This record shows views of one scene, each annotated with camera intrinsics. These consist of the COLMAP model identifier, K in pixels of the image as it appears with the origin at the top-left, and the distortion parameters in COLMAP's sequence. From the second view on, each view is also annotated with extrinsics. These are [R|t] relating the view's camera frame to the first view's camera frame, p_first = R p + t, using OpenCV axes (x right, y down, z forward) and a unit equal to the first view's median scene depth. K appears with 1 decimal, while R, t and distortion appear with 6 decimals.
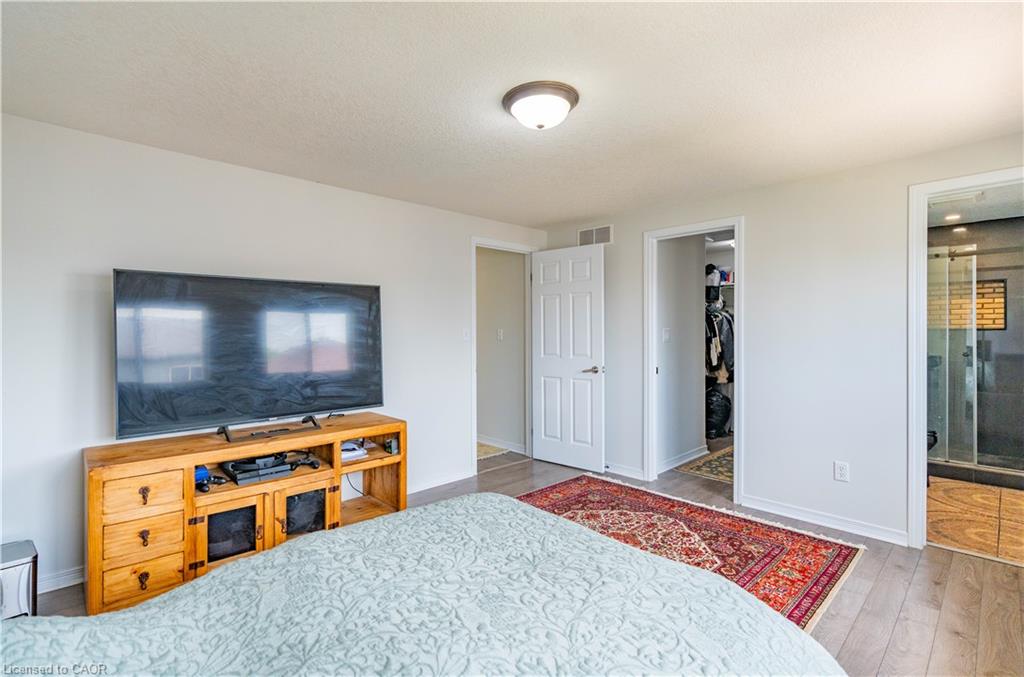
lens RADIAL K [[479.6, 0, 509.5], [0, 479.6, 332.1], [0, 0, 1]] dist [0.000975, -0.000790]
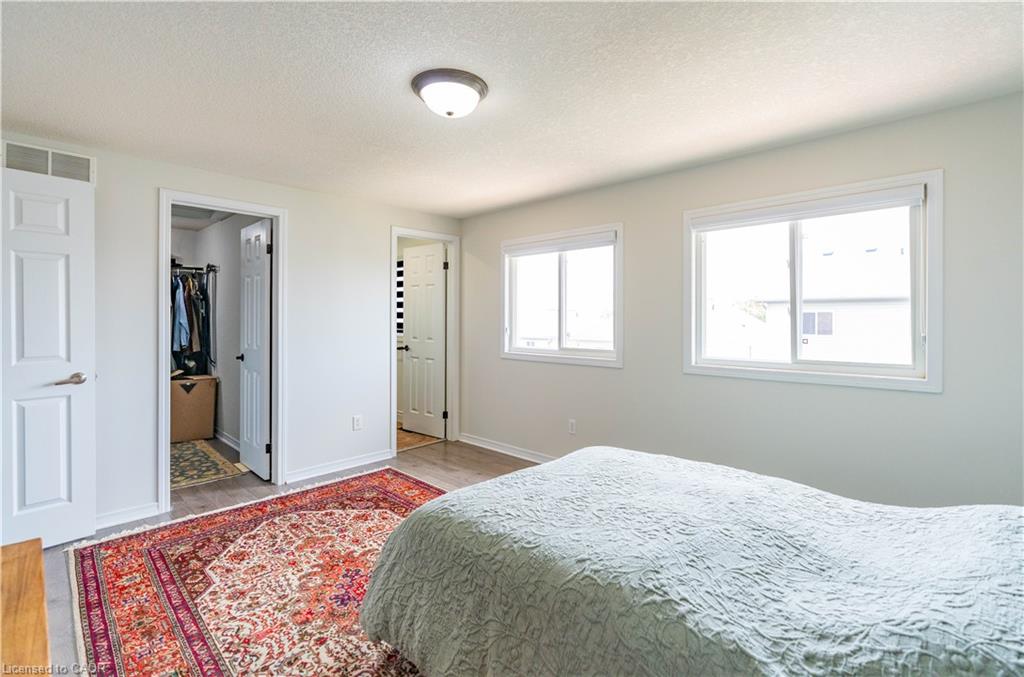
lens RADIAL K [[457.0, 0, 508.7], [0, 457.0, 324.0], [0, 0, 1]] dist [0.000722, -0.000007]
pose [[-0.032568, -0.007954, 0.999438, -0.565393], [0.000512, 0.999968, 0.007975, 0.001781], [-0.999469, 0.000772, -0.032563, 0.573150]]
